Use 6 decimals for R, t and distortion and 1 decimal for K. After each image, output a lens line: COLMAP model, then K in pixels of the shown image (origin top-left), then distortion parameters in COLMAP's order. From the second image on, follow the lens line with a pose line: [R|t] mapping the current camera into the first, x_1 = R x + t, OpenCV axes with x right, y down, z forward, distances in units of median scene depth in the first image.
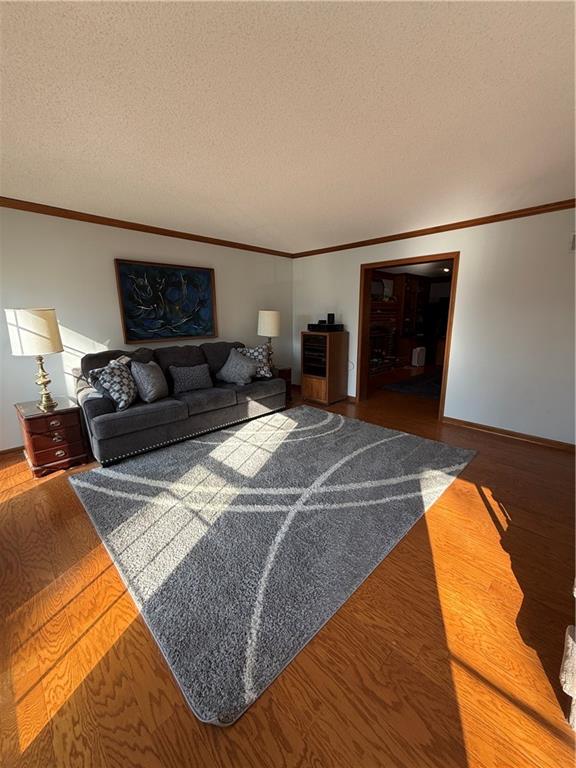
lens RADIAL K [[306.0, 0, 291.3], [0, 306.0, 382.3], [0, 0, 1]] dist [-0.002893, 0.001871]
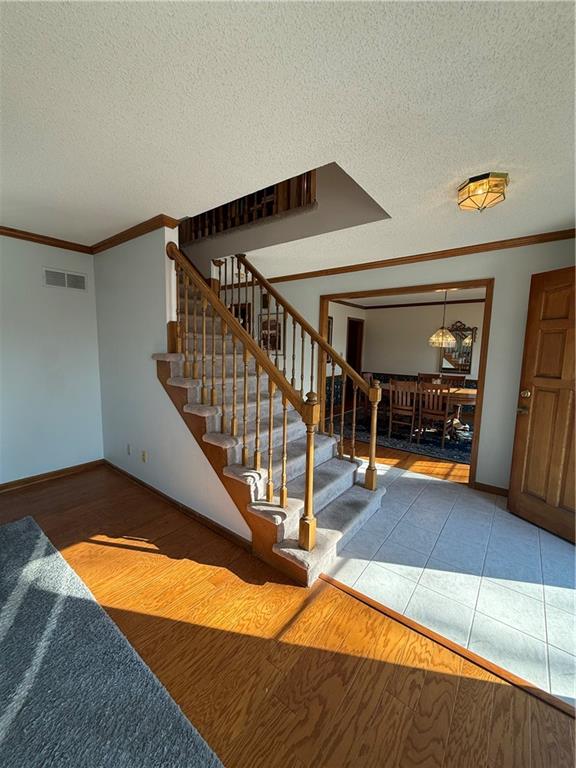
lens RADIAL K [[306.0, 0, 287.3], [0, 306.0, 381.1], [0, 0, 1]] dist [-0.002893, 0.001871]
pose [[-0.121584, -0.106861, 0.986812, -0.271942], [0.195073, 0.972226, 0.129317, -0.104849], [-0.973223, 0.208223, -0.097361, 0.442072]]
